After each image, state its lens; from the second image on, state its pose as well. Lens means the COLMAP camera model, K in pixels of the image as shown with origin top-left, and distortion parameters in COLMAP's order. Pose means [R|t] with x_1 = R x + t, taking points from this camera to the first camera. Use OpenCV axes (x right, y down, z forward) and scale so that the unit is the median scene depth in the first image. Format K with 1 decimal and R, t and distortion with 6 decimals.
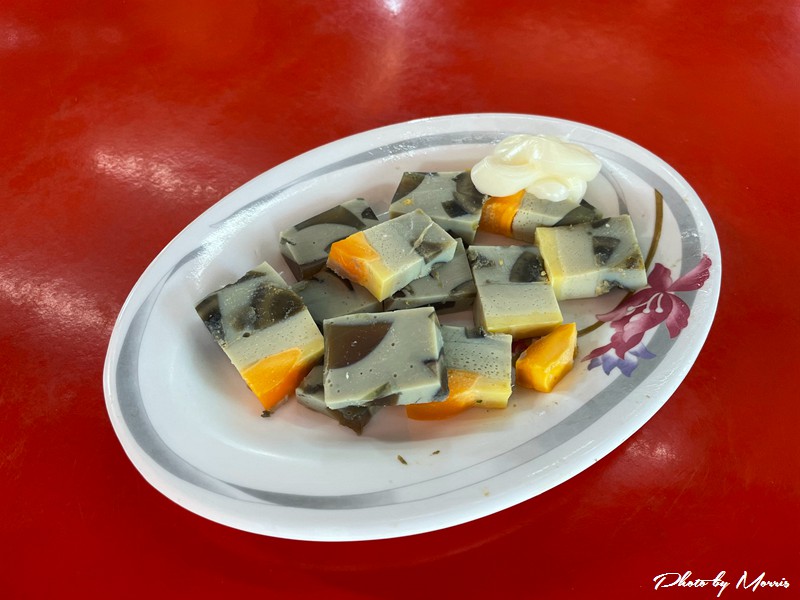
lens RADIAL K [[605.4, 0, 400.0], [0, 605.4, 300.0], [0, 0, 1]] dist [0.071601, -0.094091]
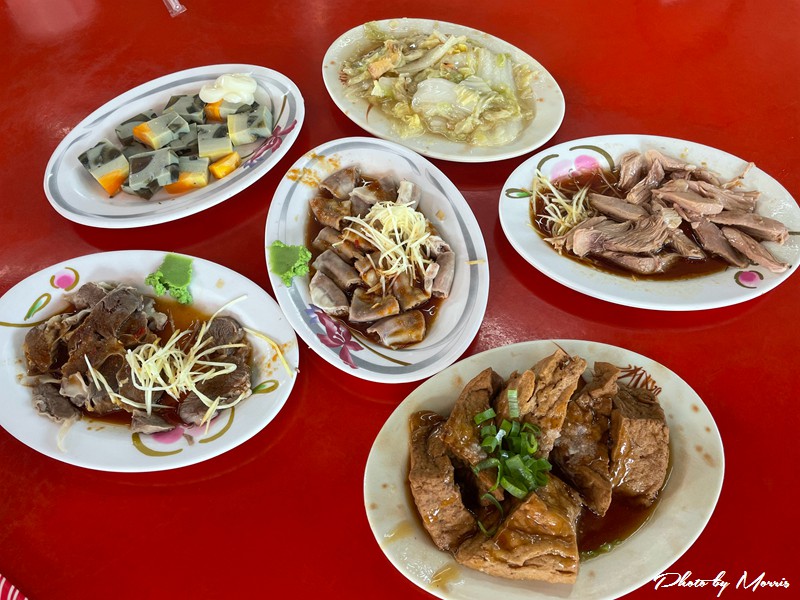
lens RADIAL K [[605.4, 0, 400.0], [0, 605.4, 300.0], [0, 0, 1]] dist [0.071601, -0.094091]
pose [[0.994992, -0.099404, 0.010504, 0.821270], [0.098211, 0.991751, 0.082365, 0.471758], [-0.018605, -0.080921, 0.996547, -1.444542]]
